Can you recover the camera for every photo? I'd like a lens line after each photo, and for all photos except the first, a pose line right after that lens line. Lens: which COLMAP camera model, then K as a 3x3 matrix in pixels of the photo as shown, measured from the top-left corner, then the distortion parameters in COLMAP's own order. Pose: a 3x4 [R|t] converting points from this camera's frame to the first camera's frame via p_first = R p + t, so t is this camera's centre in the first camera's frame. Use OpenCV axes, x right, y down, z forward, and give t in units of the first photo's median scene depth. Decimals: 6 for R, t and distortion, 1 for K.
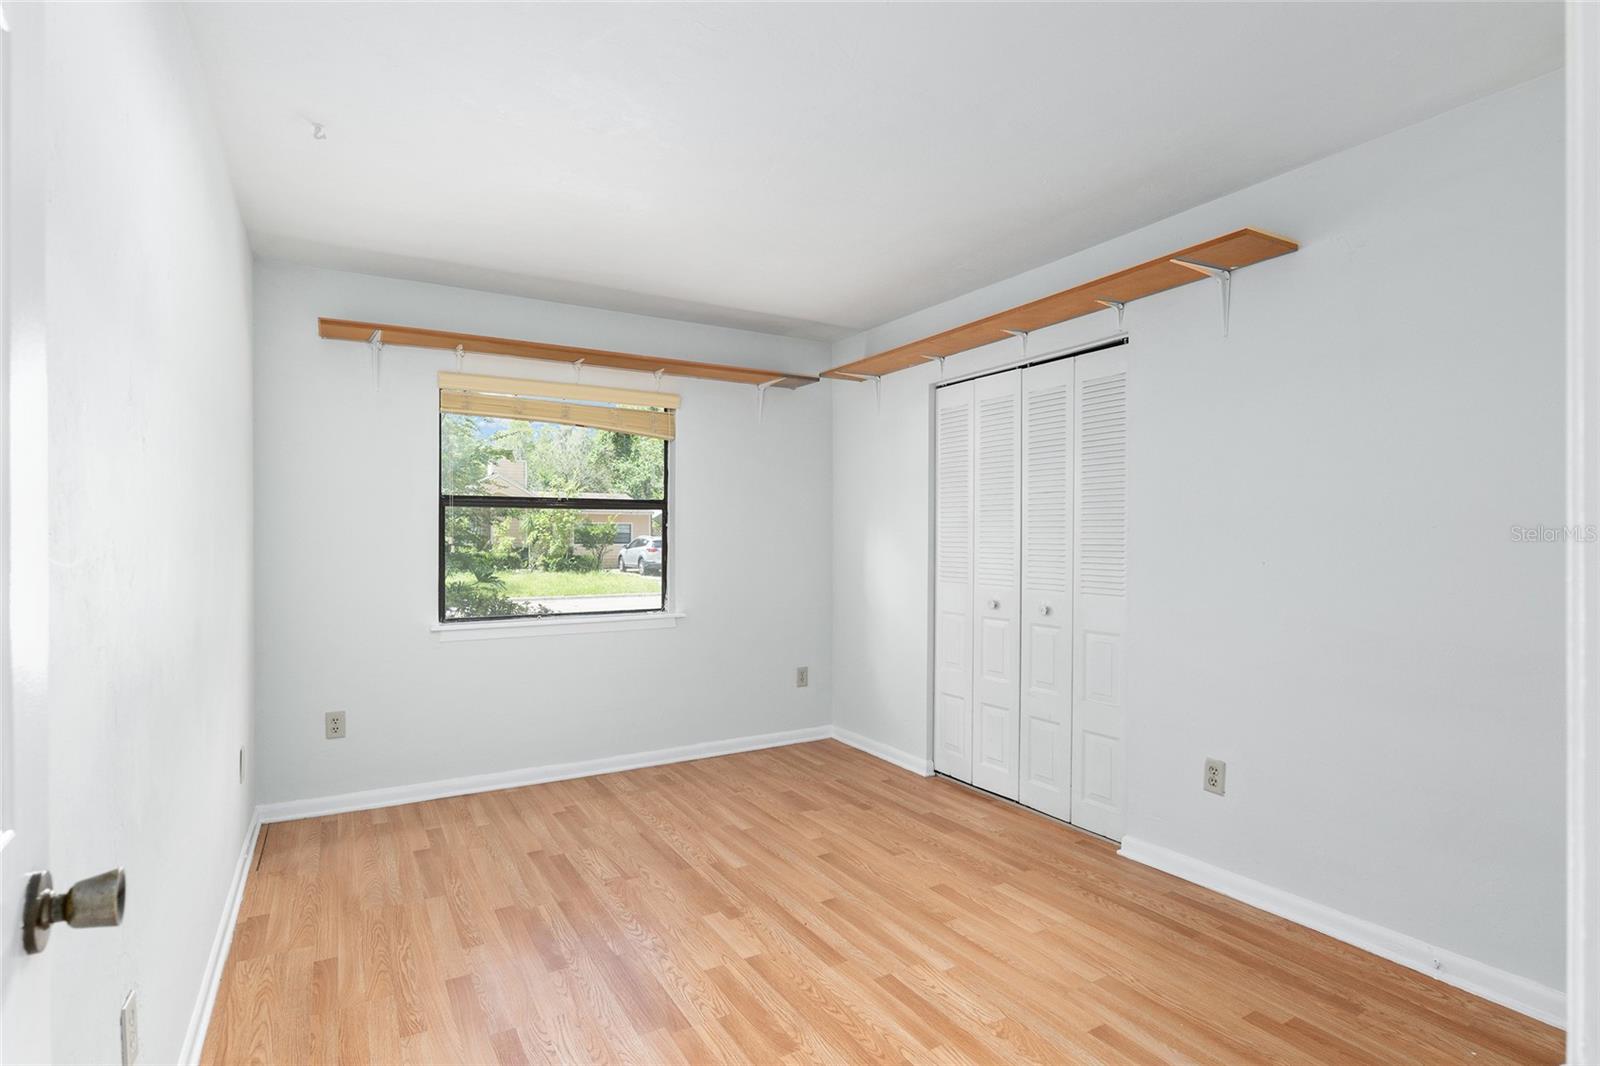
lens RADIAL K [[759.3, 0, 805.2], [0, 759.3, 563.7], [0, 0, 1]] dist [-0.008688, 0.002506]
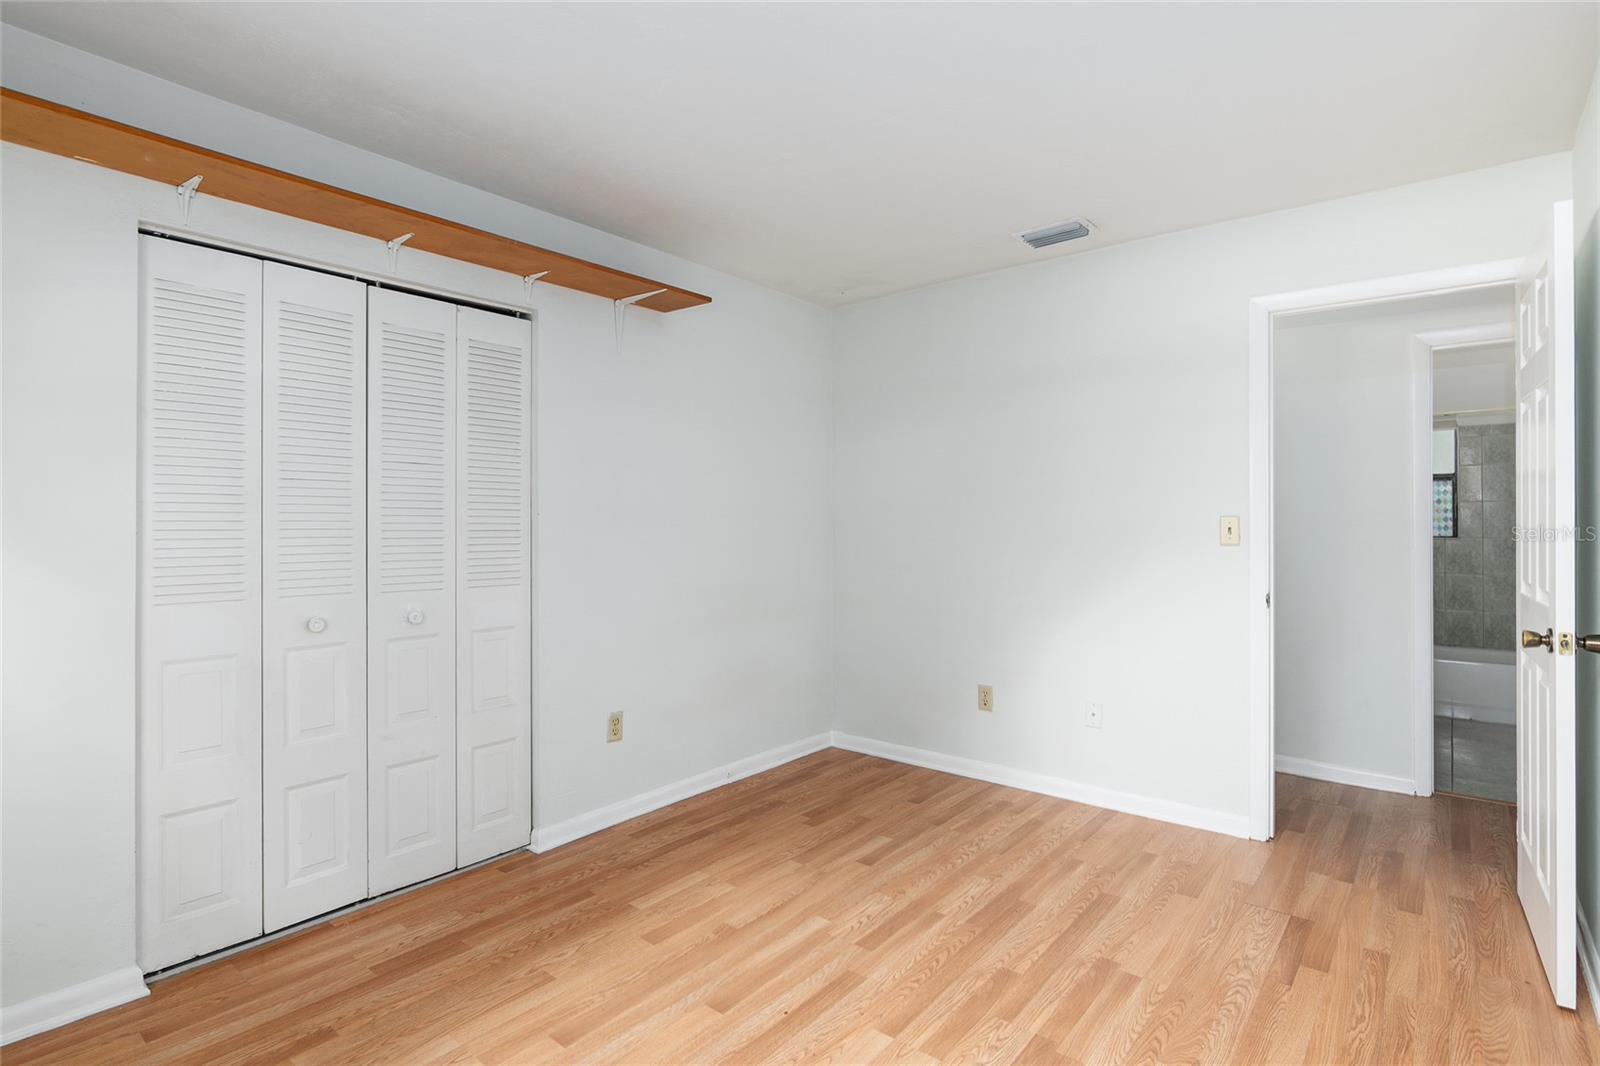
lens RADIAL K [[759.3, 0, 808.3], [0, 759.3, 532.0], [0, 0, 1]] dist [-0.008688, 0.002506]
pose [[-0.306424, -0.011435, 0.951827, -0.687048], [0.031712, 0.999250, 0.022213, -0.036749], [-0.951367, 0.036991, -0.305831, 1.101177]]
